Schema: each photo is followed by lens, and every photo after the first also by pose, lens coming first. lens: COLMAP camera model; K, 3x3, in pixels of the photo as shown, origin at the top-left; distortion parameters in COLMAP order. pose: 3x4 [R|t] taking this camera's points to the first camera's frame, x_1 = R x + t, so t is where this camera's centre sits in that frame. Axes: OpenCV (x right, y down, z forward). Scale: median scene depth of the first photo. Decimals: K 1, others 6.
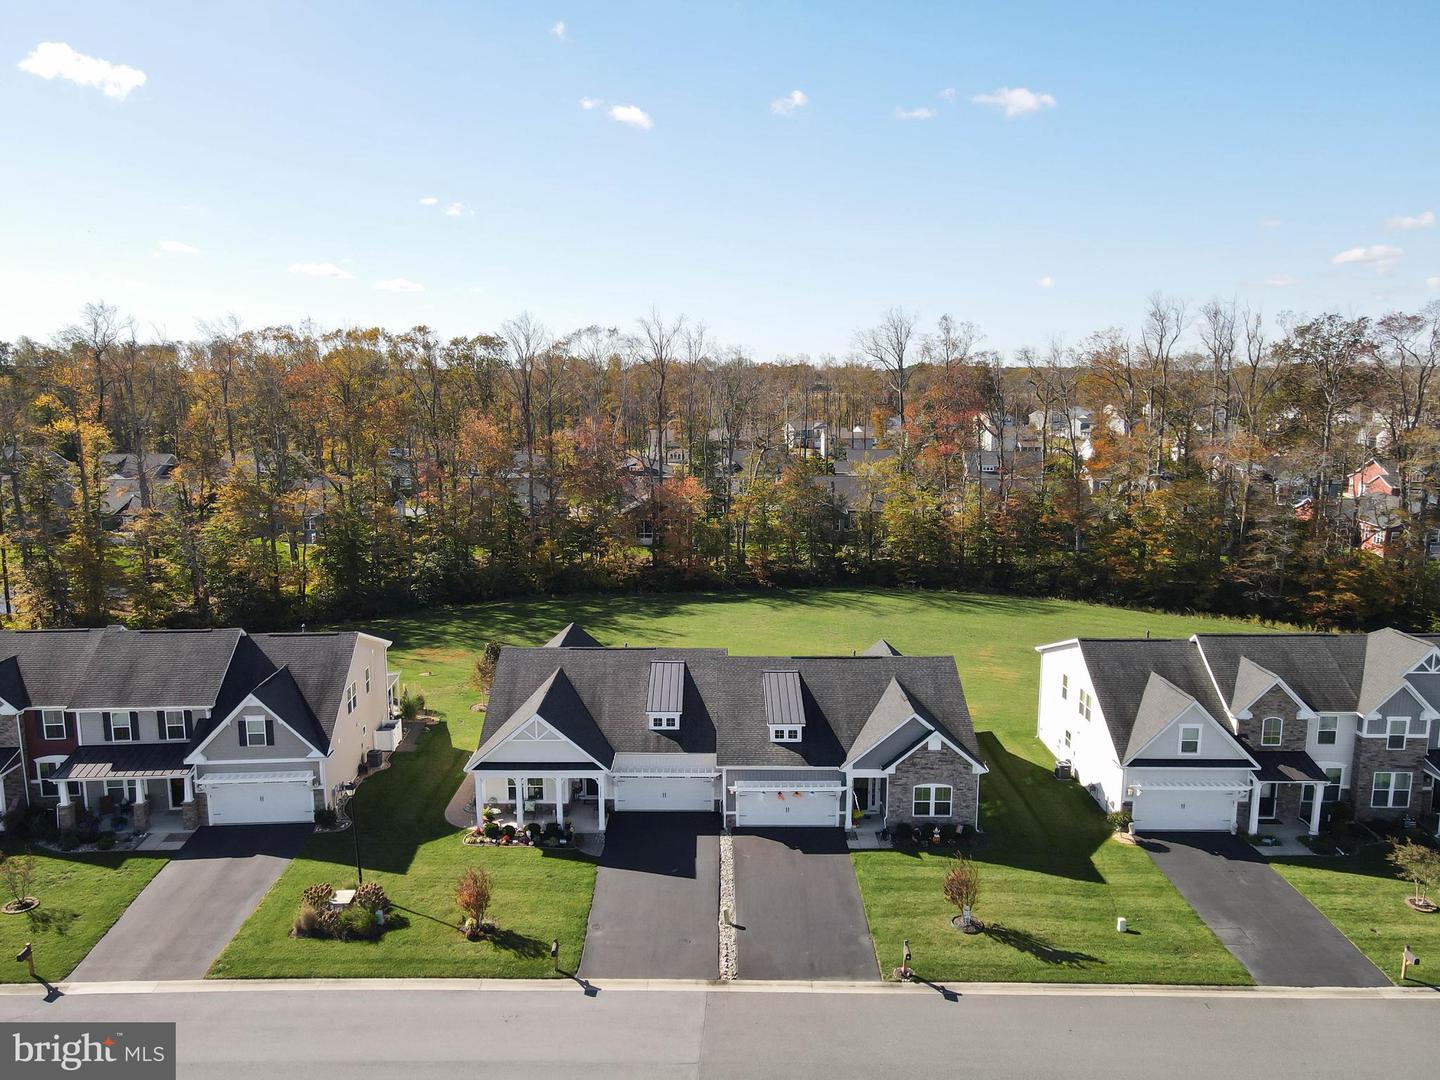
lens RADIAL K [[1098.2, 0, 713.8], [0, 1098.2, 539.4], [0, 0, 1]] dist [0.010428, 0.007045]
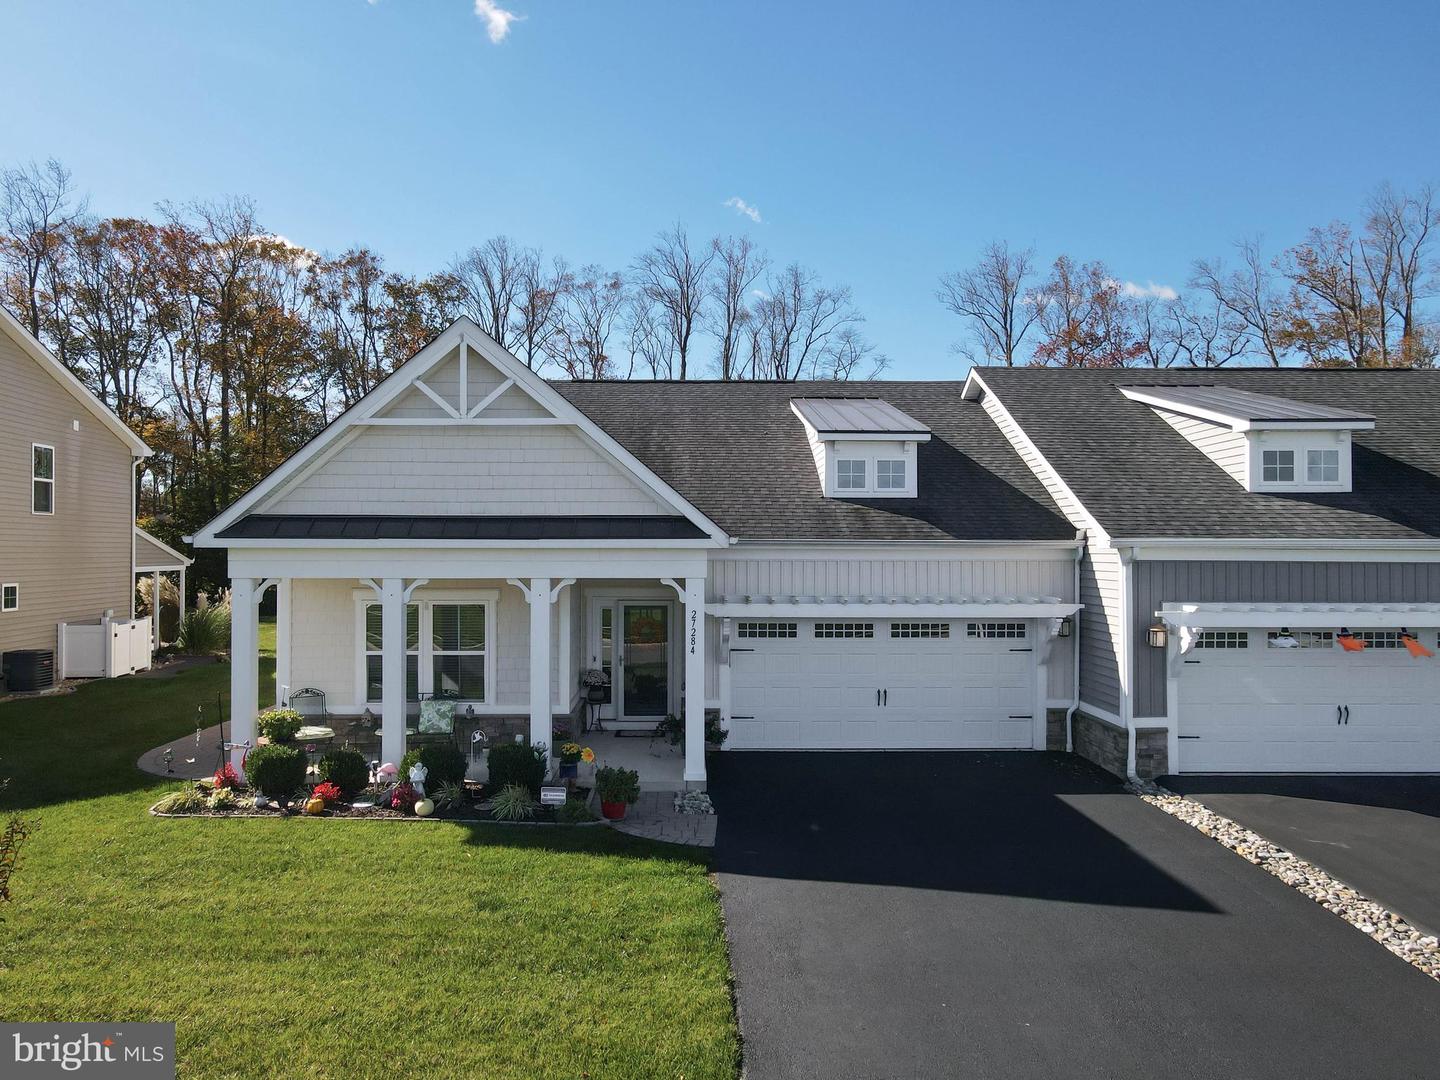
lens RADIAL K [[1098.2, 0, 713.8], [0, 1098.2, 539.4], [0, 0, 1]] dist [0.010428, 0.007045]
pose [[0.999805, -0.002581, 0.019558, -0.100593], [0.005803, 0.986018, -0.166535, 0.246362], [-0.018854, 0.166616, 0.985842, 0.709634]]
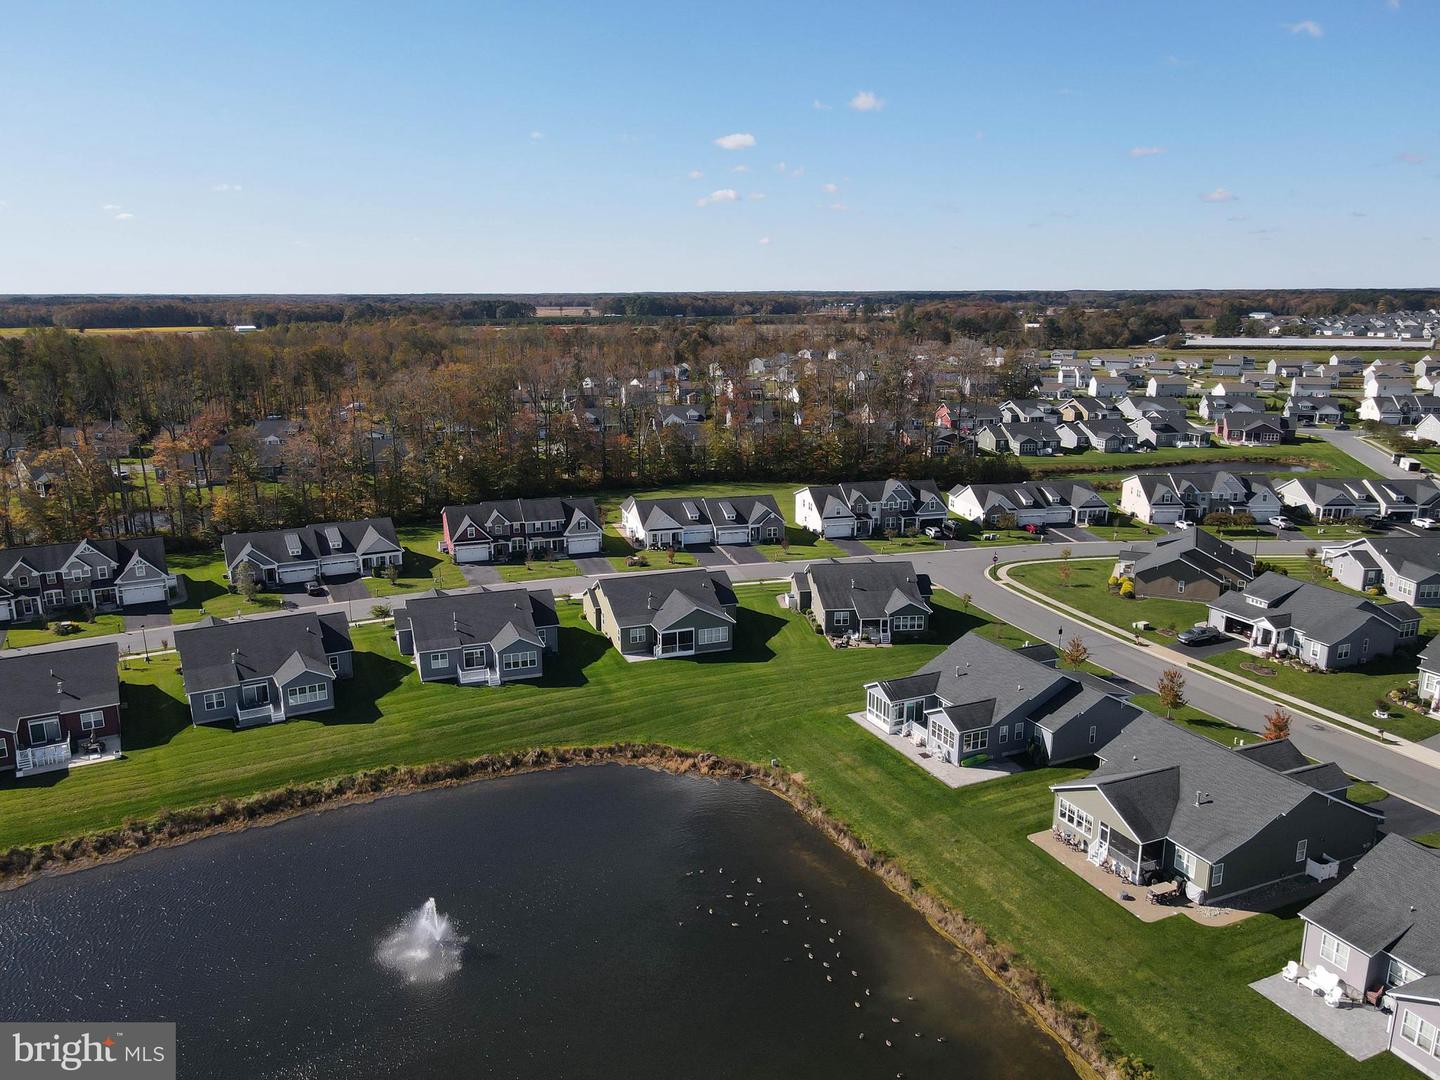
lens RADIAL K [[1098.2, 0, 713.8], [0, 1098.2, 539.4], [0, 0, 1]] dist [0.010428, 0.007045]
pose [[0.964842, -0.065202, 0.254615, -0.885379], [0.046812, 0.995882, 0.077636, -0.026965], [-0.258628, -0.062987, 0.963921, -2.370002]]
